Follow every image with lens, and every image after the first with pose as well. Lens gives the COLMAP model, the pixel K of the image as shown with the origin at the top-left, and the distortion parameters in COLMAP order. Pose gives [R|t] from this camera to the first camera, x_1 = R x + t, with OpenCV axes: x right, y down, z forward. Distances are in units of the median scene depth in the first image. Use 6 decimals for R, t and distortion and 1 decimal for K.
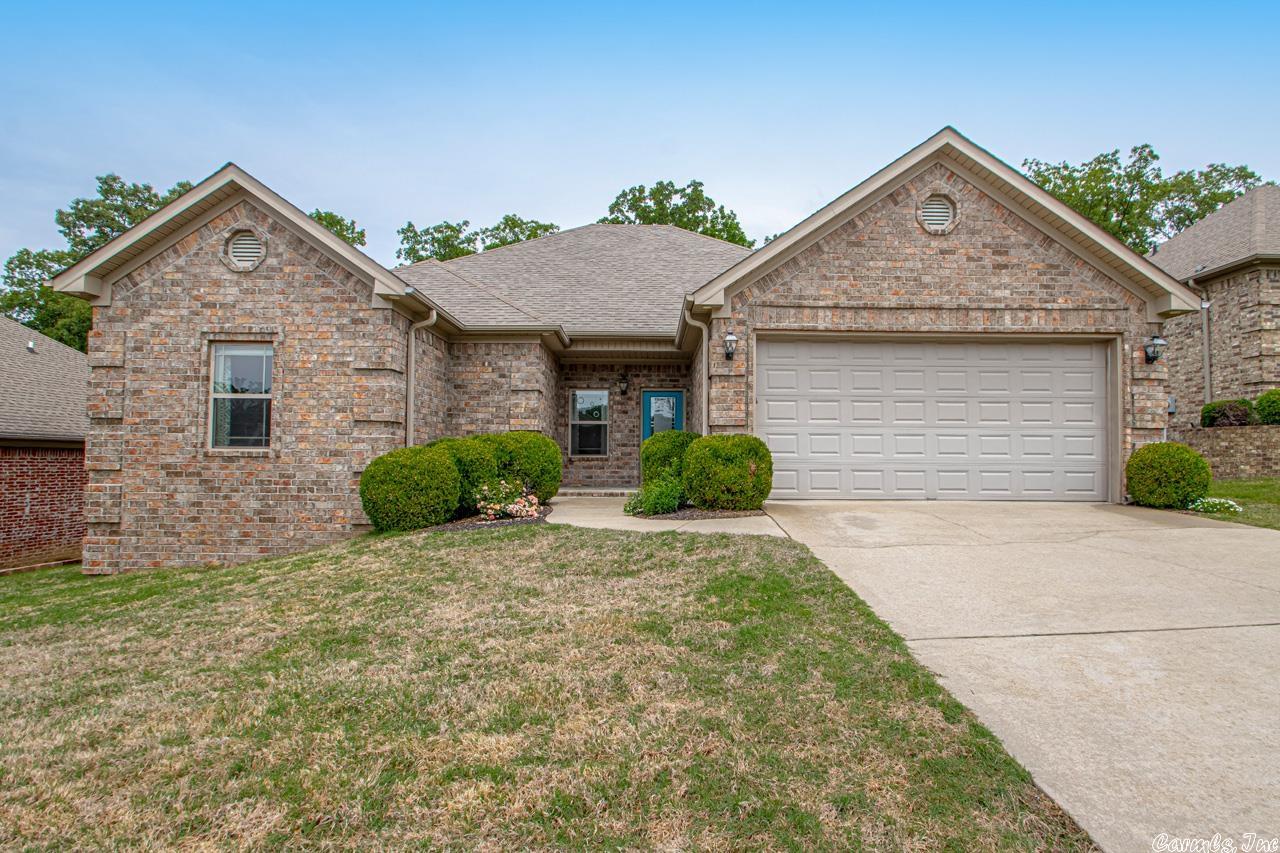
lens RADIAL K [[653.0, 0, 640.4], [0, 653.0, 431.5], [0, 0, 1]] dist [0.001754, 0.000162]
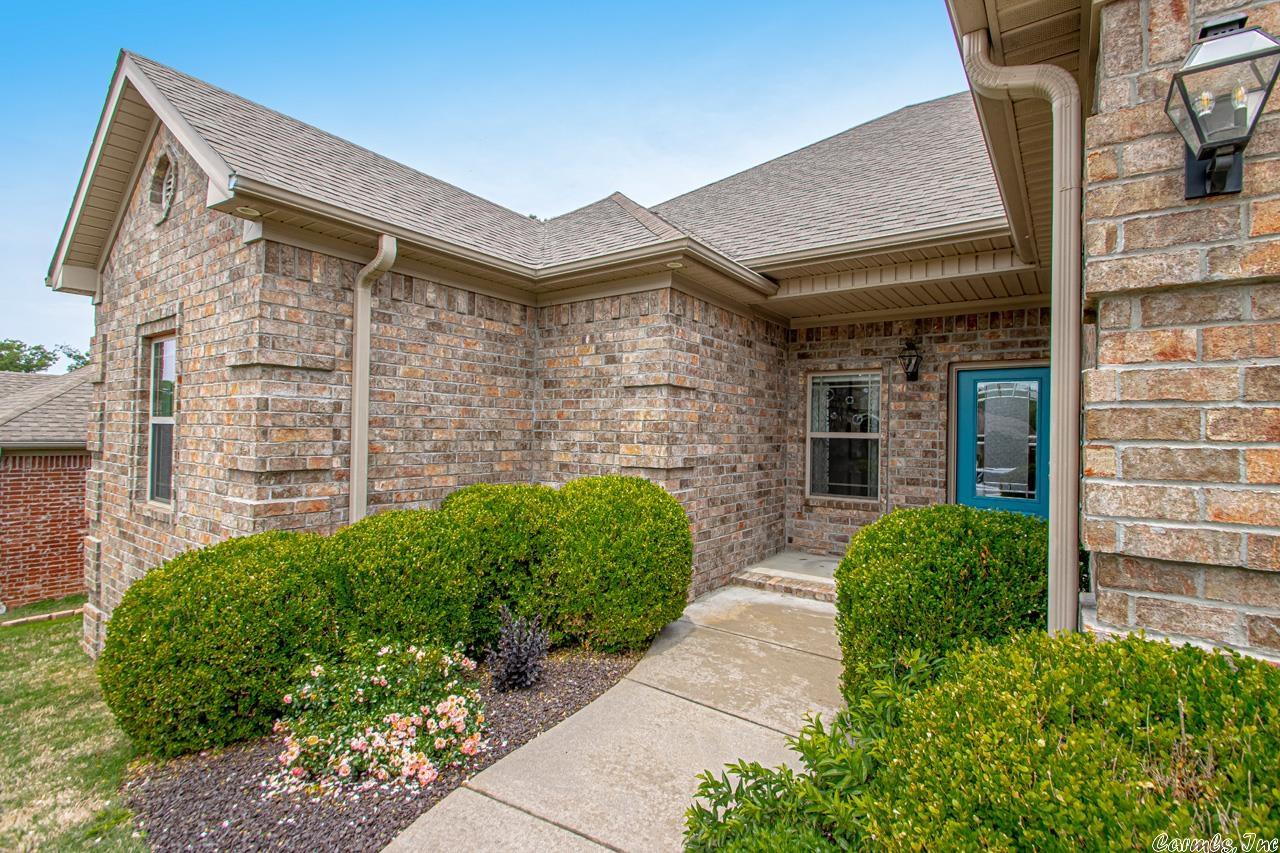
lens RADIAL K [[599.3, 0, 643.4], [0, 599.3, 428.1], [0, 0, 1]] dist [0.000843, -0.004172]
pose [[0.821319, 0.001023, -0.570469, 0.081139], [0.016435, 0.999541, 0.025455, -0.042596], [0.570233, -0.030282, 0.820925, 0.622032]]
